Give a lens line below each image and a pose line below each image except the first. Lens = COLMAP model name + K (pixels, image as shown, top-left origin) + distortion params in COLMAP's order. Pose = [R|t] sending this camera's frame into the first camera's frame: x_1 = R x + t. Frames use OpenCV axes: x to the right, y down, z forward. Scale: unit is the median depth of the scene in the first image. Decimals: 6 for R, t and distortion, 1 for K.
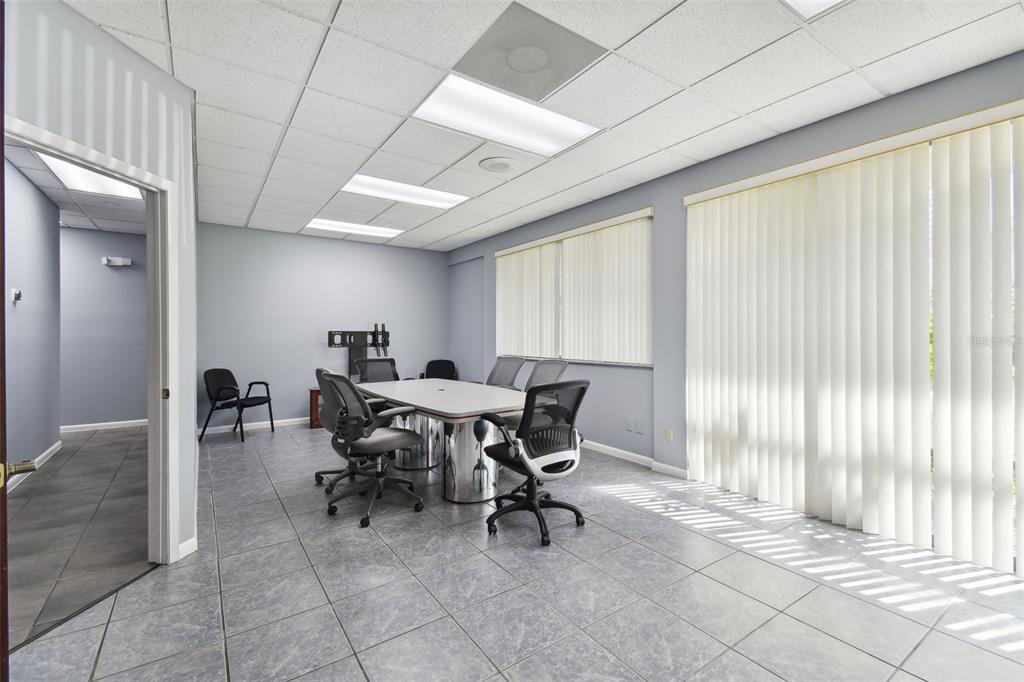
lens RADIAL K [[445.8, 0, 504.4], [0, 445.8, 335.1], [0, 0, 1]] dist [0.029326, -0.000004]
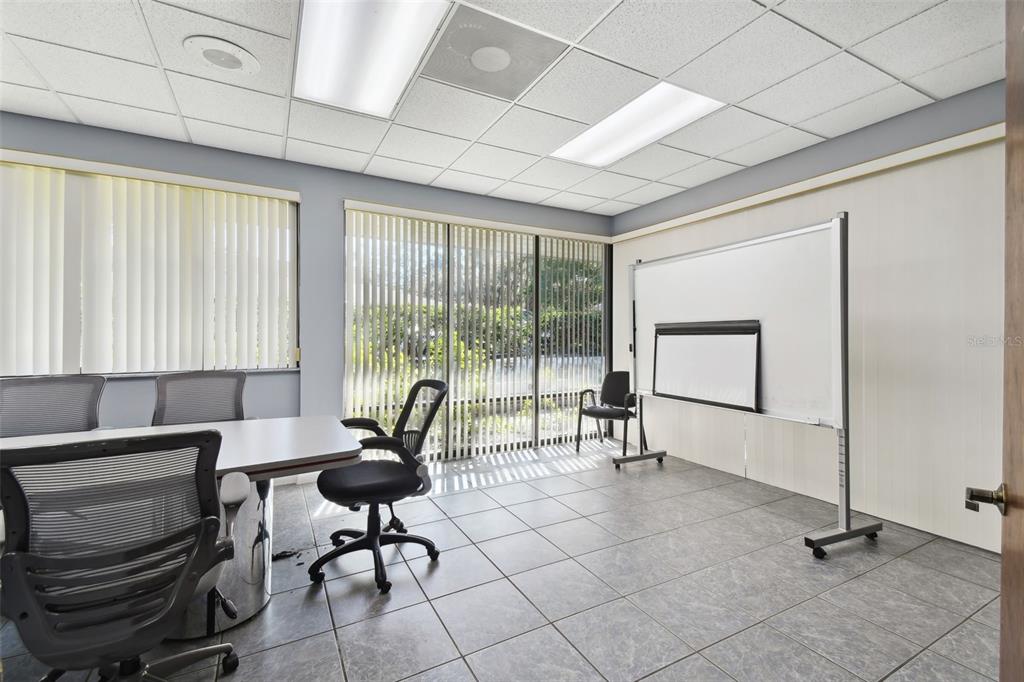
lens RADIAL K [[445.8, 0, 504.4], [0, 445.8, 335.1], [0, 0, 1]] dist [0.029326, -0.000004]
pose [[0.104330, 0.003701, 0.994536, -0.657025], [-0.001736, 0.999992, -0.003539, 0.004067], [-0.994541, -0.001358, 0.104336, 0.612721]]
